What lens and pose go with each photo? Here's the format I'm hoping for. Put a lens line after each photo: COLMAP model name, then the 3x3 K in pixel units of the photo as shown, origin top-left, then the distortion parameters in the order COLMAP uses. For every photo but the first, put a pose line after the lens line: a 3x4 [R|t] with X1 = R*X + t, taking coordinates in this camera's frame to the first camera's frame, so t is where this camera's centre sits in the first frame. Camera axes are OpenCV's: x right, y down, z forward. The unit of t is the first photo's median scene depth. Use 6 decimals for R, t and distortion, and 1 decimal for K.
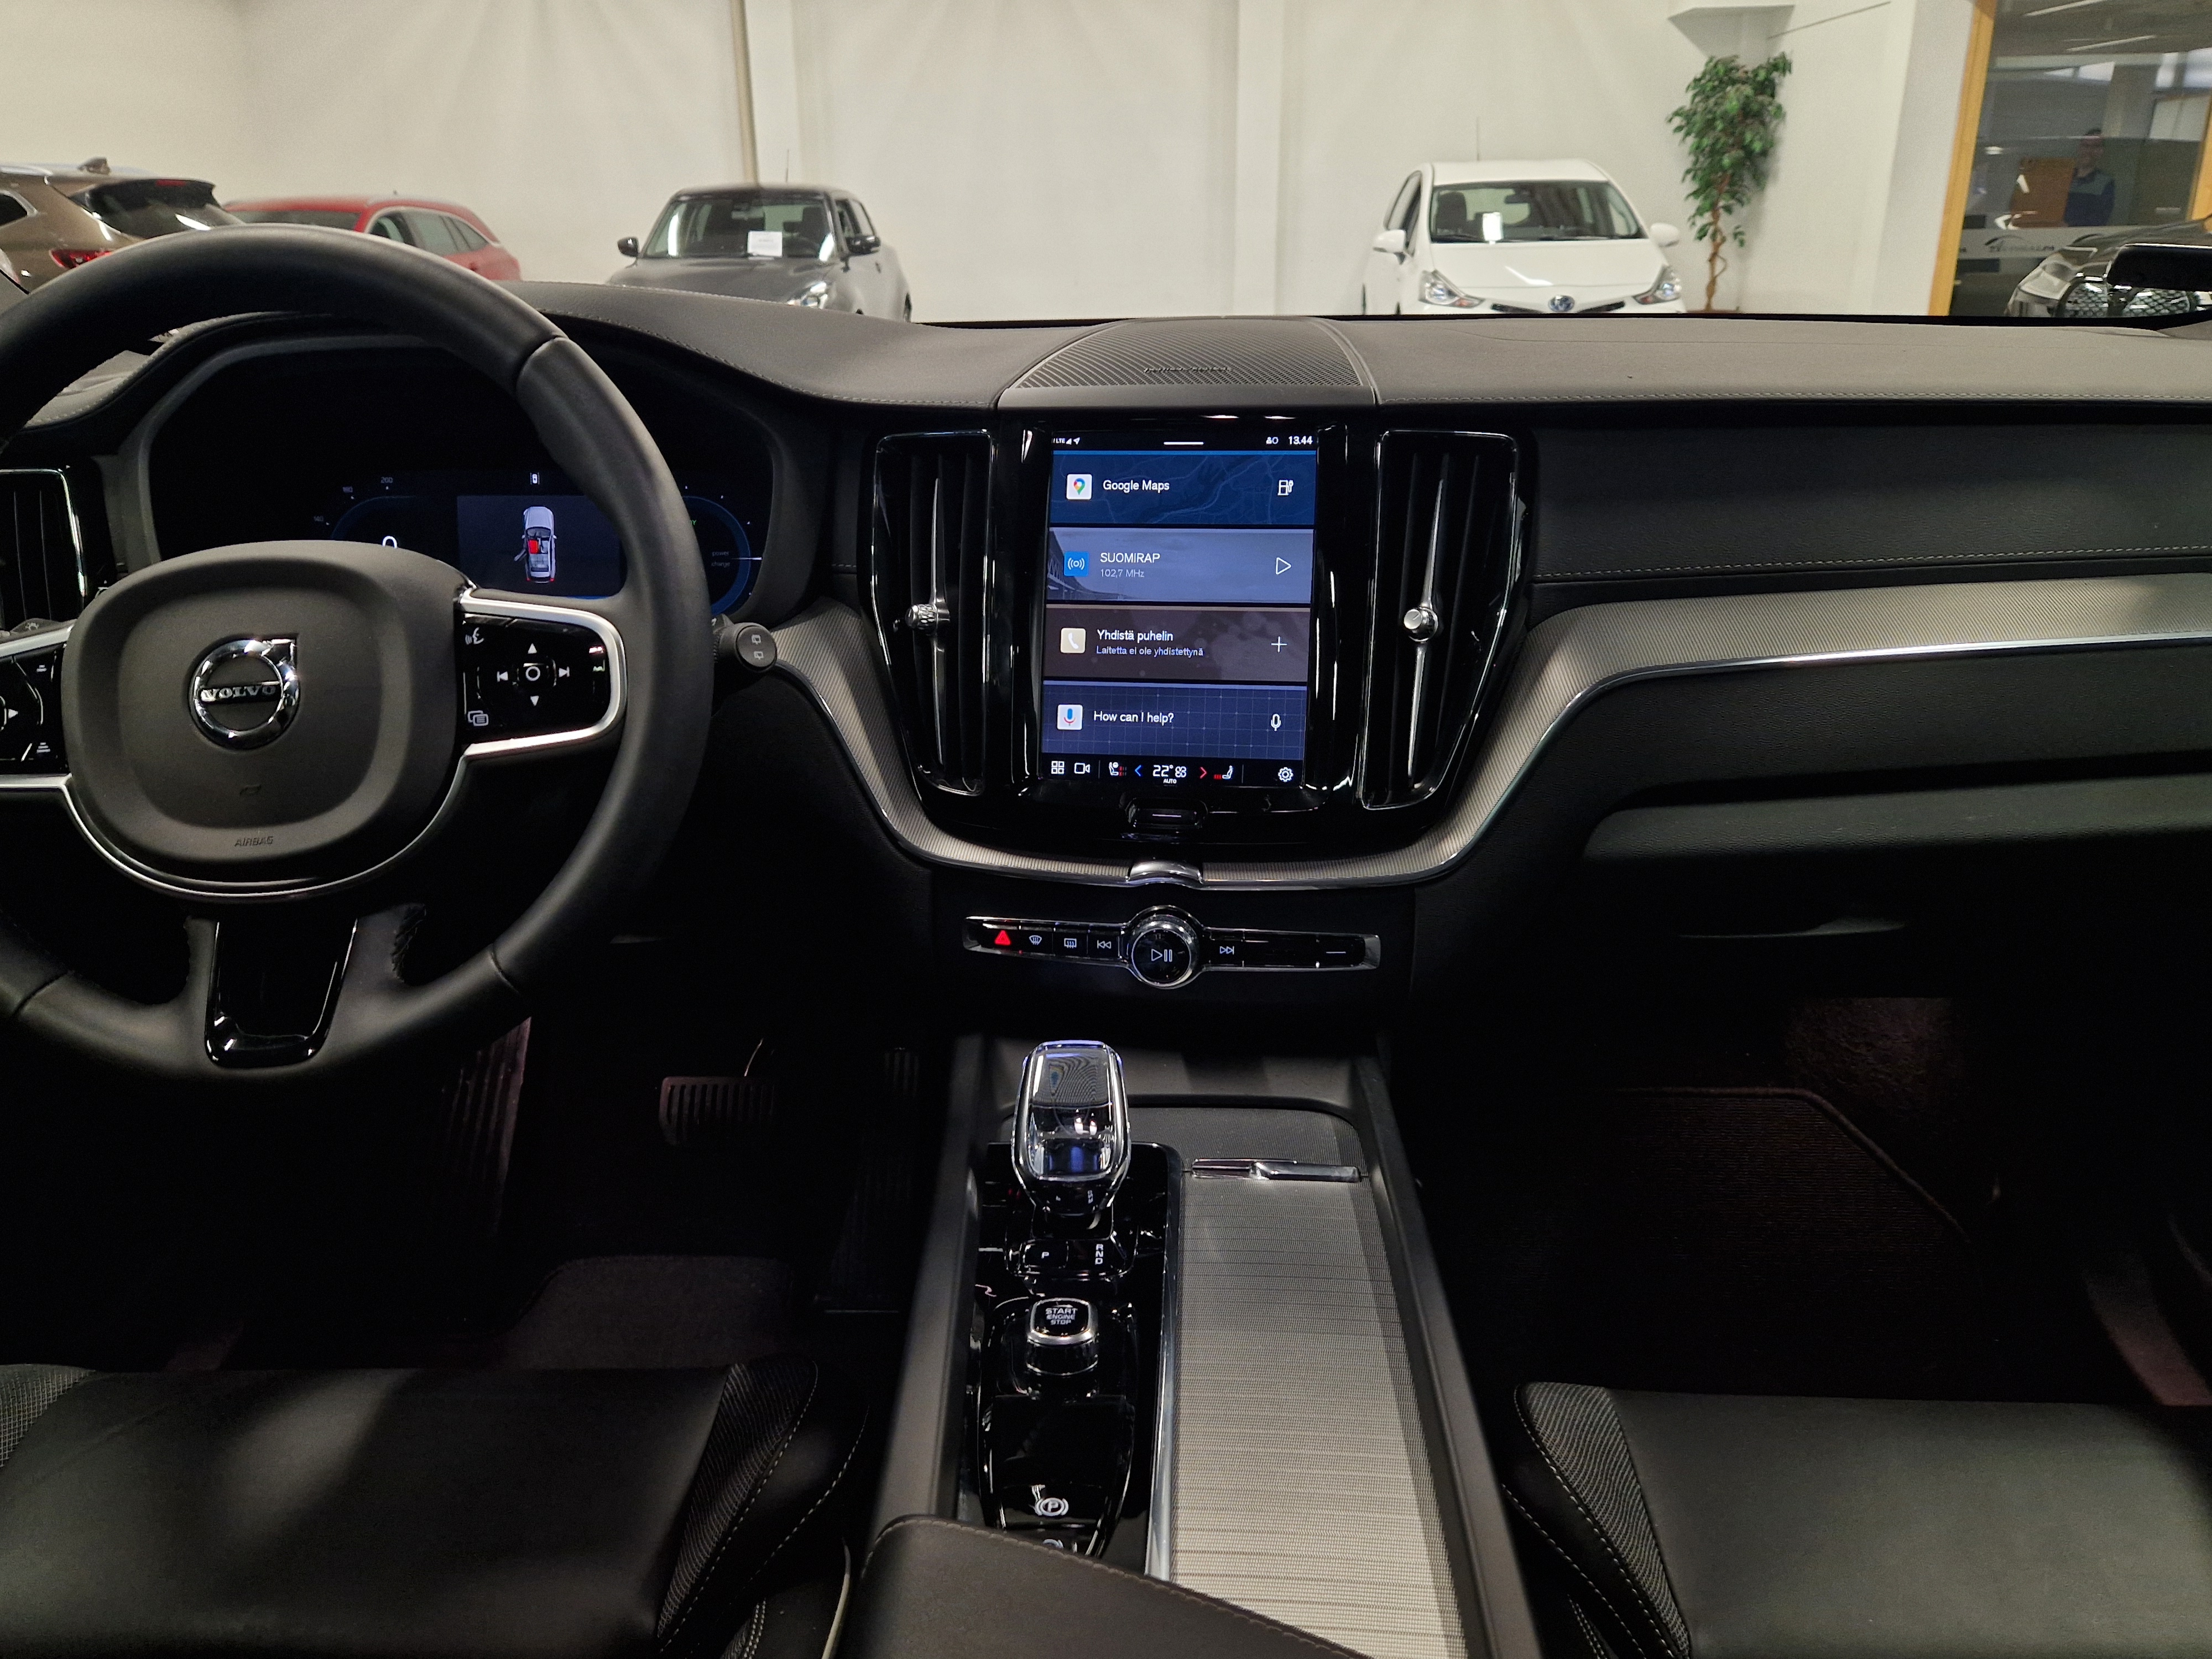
lens RADIAL K [[1674.7, 0, 1091.5], [0, 1674.7, 814.6], [0, 0, 1]] dist [0.065125, -0.064015]
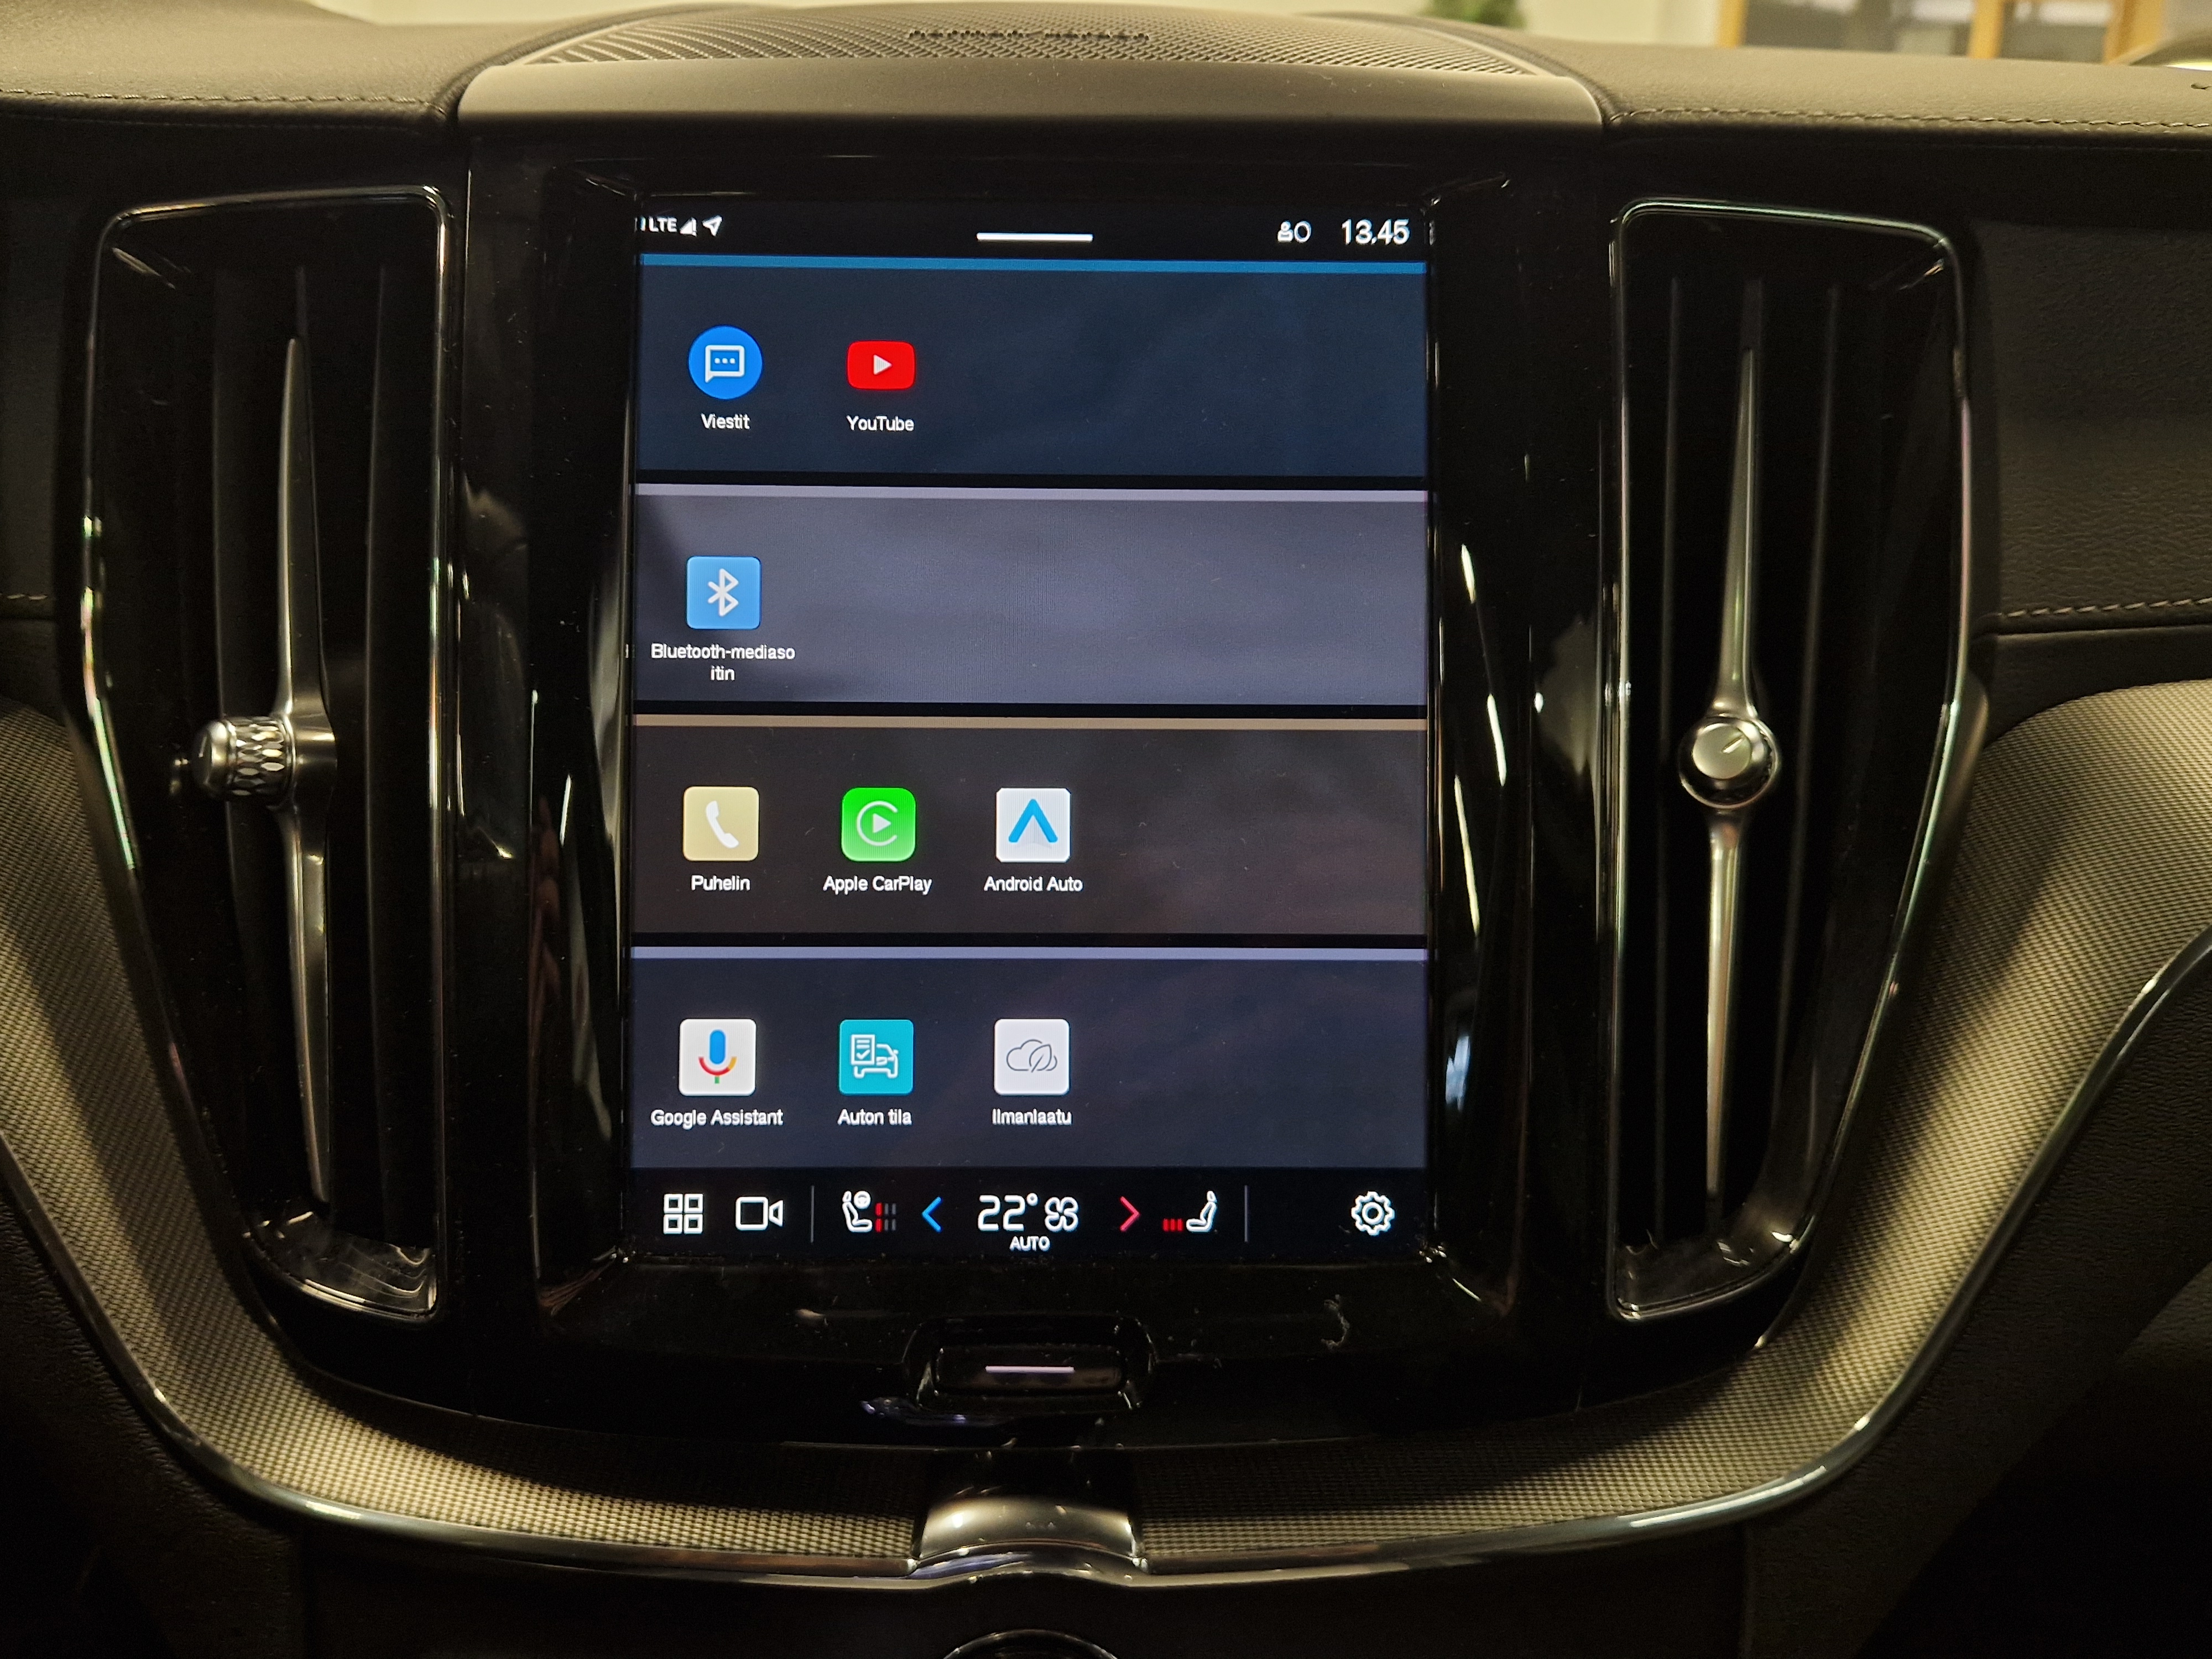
lens RADIAL K [[1674.7, 0, 1091.5], [0, 1674.7, 814.6], [0, 0, 1]] dist [0.065125, -0.064015]
pose [[0.983888, -0.030028, 0.176245, 0.002591], [0.032029, 0.999451, -0.008521, -0.100887], [-0.175893, 0.014029, 0.984309, 0.662315]]
